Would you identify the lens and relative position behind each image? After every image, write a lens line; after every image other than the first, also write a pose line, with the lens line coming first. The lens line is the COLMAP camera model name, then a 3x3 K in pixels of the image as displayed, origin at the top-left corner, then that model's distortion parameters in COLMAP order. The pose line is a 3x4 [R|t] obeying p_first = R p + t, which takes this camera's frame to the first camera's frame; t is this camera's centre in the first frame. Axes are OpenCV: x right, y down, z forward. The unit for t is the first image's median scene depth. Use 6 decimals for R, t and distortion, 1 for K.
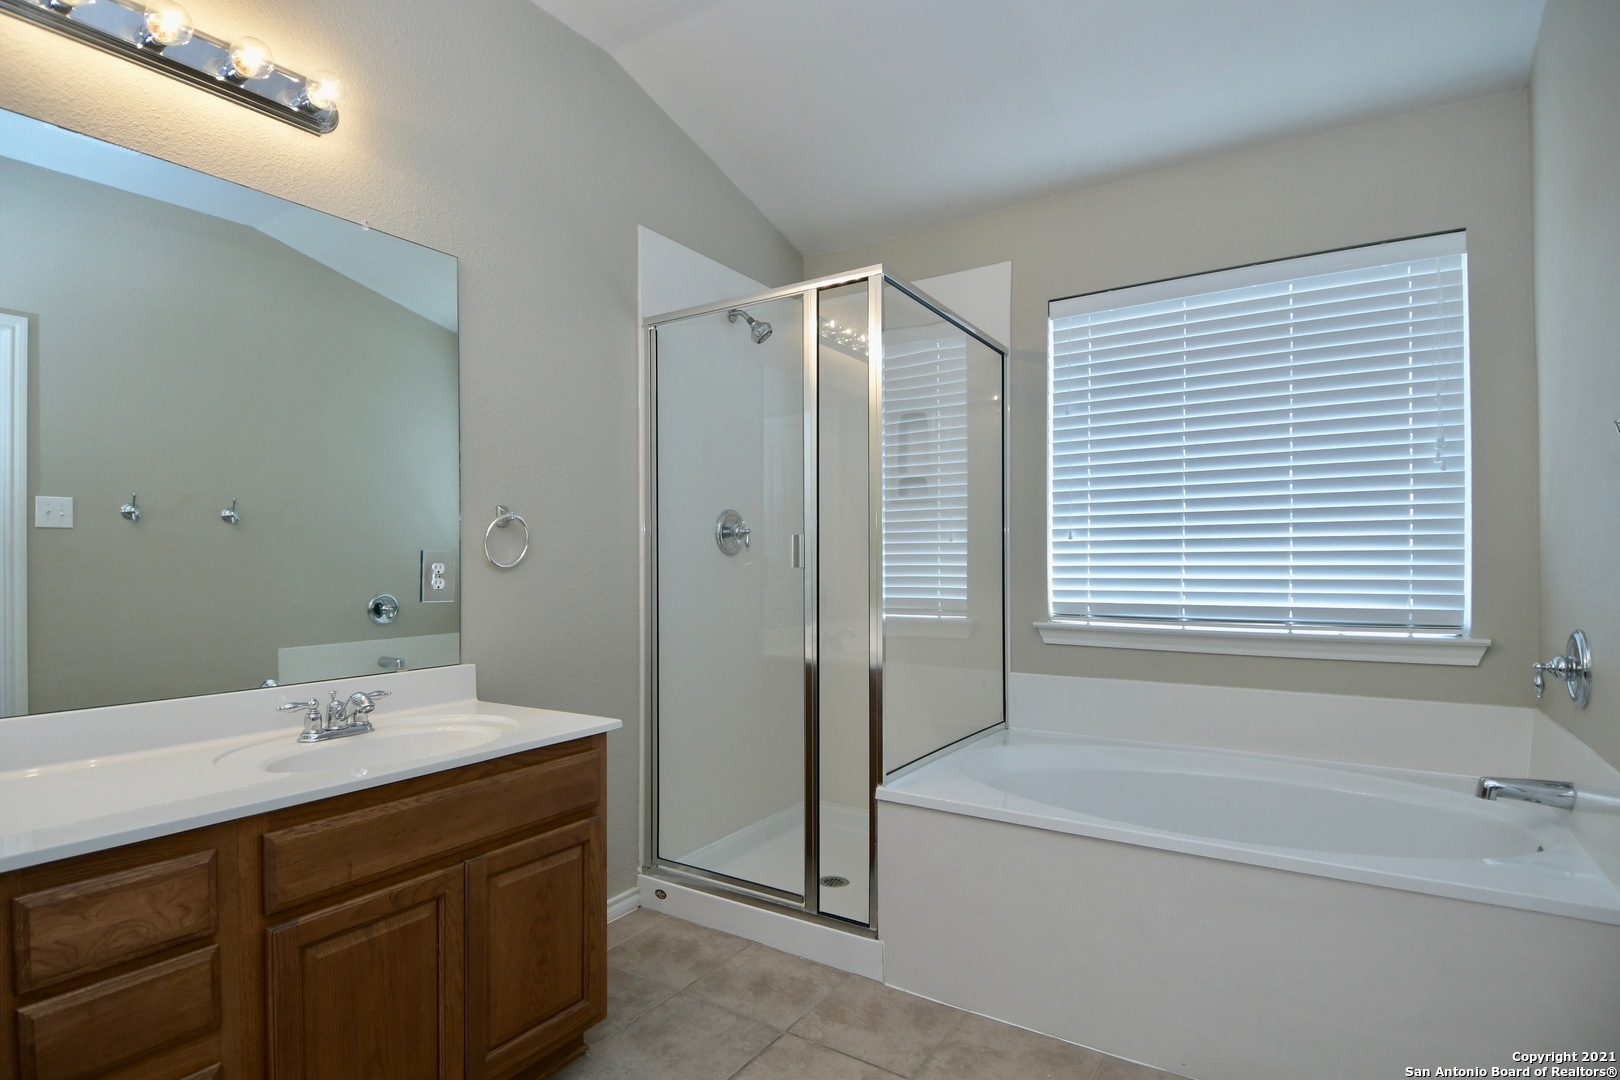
lens RADIAL K [[830.2, 0, 767.7], [0, 830.2, 545.5], [0, 0, 1]] dist [0.040253, -0.044839]
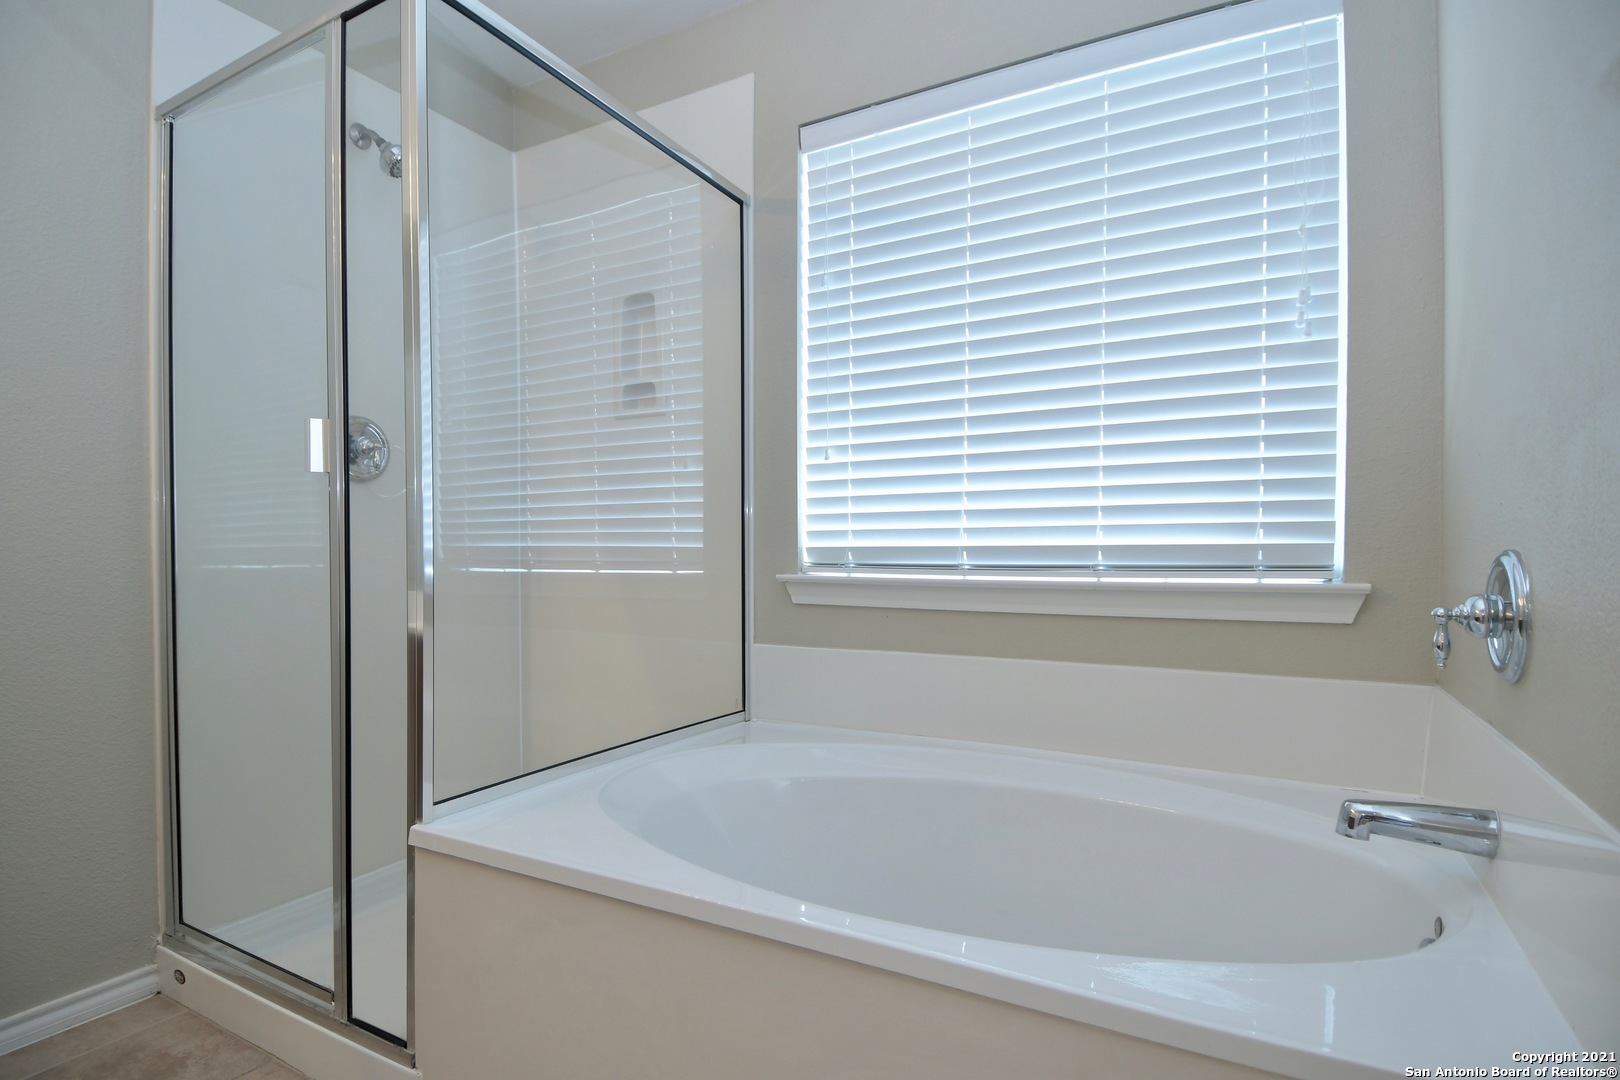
lens RADIAL K [[830.2, 0, 764.6], [0, 830.2, 550.3], [0, 0, 1]] dist [0.040253, -0.044839]
pose [[0.997799, 0.001266, 0.066299, 0.296890], [-0.002542, 0.999813, 0.019164, 0.065371], [-0.066262, -0.019290, 0.997616, 0.318912]]
